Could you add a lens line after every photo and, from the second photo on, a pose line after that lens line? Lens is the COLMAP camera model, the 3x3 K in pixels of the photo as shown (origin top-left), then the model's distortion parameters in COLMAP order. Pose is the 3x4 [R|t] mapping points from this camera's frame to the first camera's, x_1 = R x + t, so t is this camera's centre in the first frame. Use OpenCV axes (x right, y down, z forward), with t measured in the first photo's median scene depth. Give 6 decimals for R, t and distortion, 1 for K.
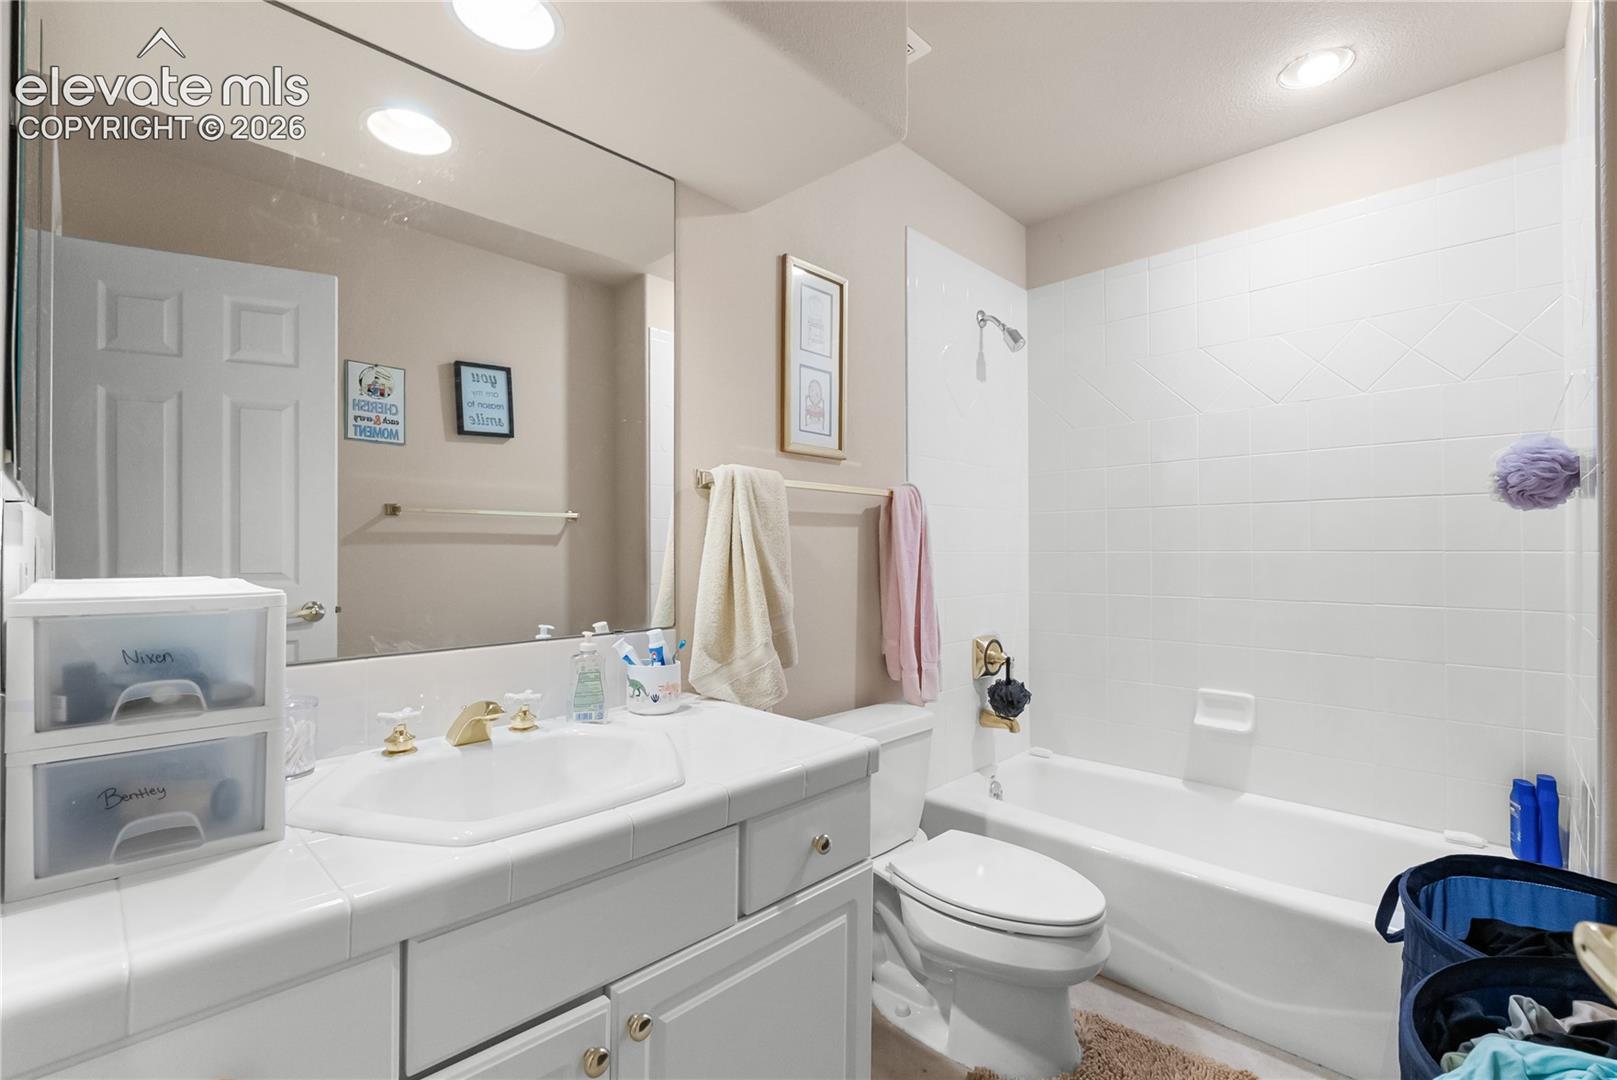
lens RADIAL K [[736.9, 0, 810.5], [0, 736.9, 547.4], [0, 0, 1]] dist [-0.003152, -0.000311]
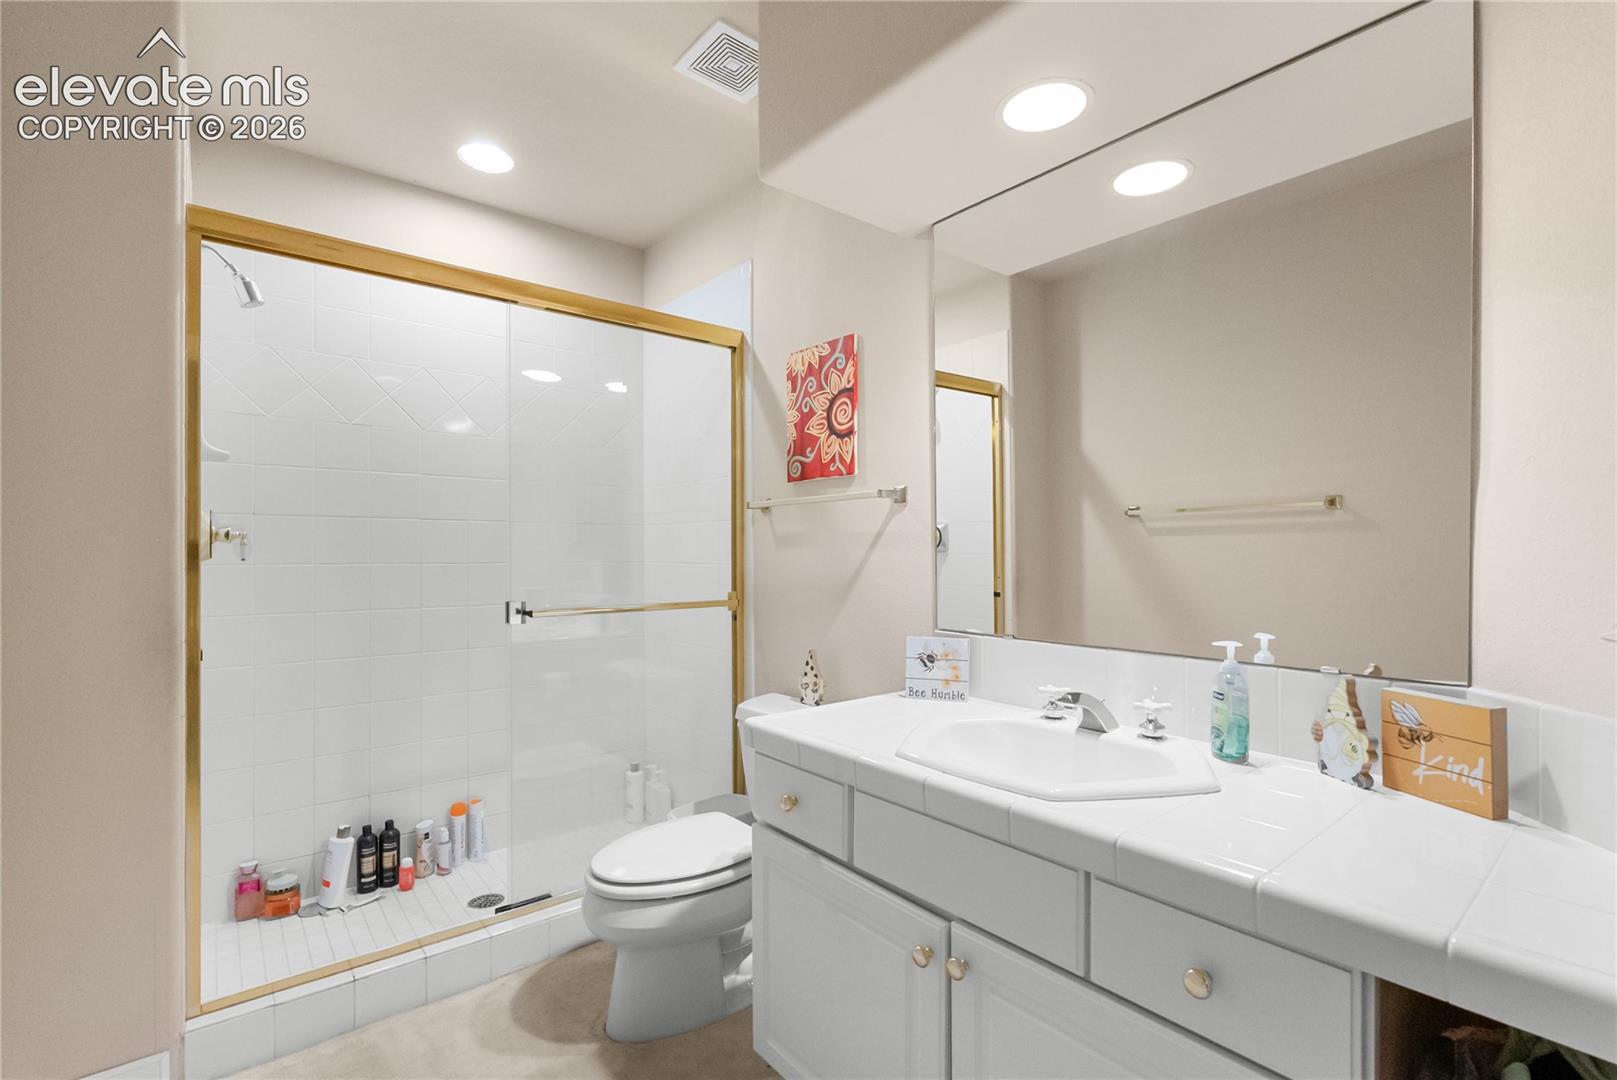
lens RADIAL K [[736.9, 0, 810.6], [0, 736.9, 545.2], [0, 0, 1]] dist [-0.003152, -0.000311]
pose [[-0.116822, -0.002064, -0.993151, 0.779545], [0.008193, 0.999962, -0.003041, -0.030895], [0.993119, -0.008492, -0.116801, 0.688902]]
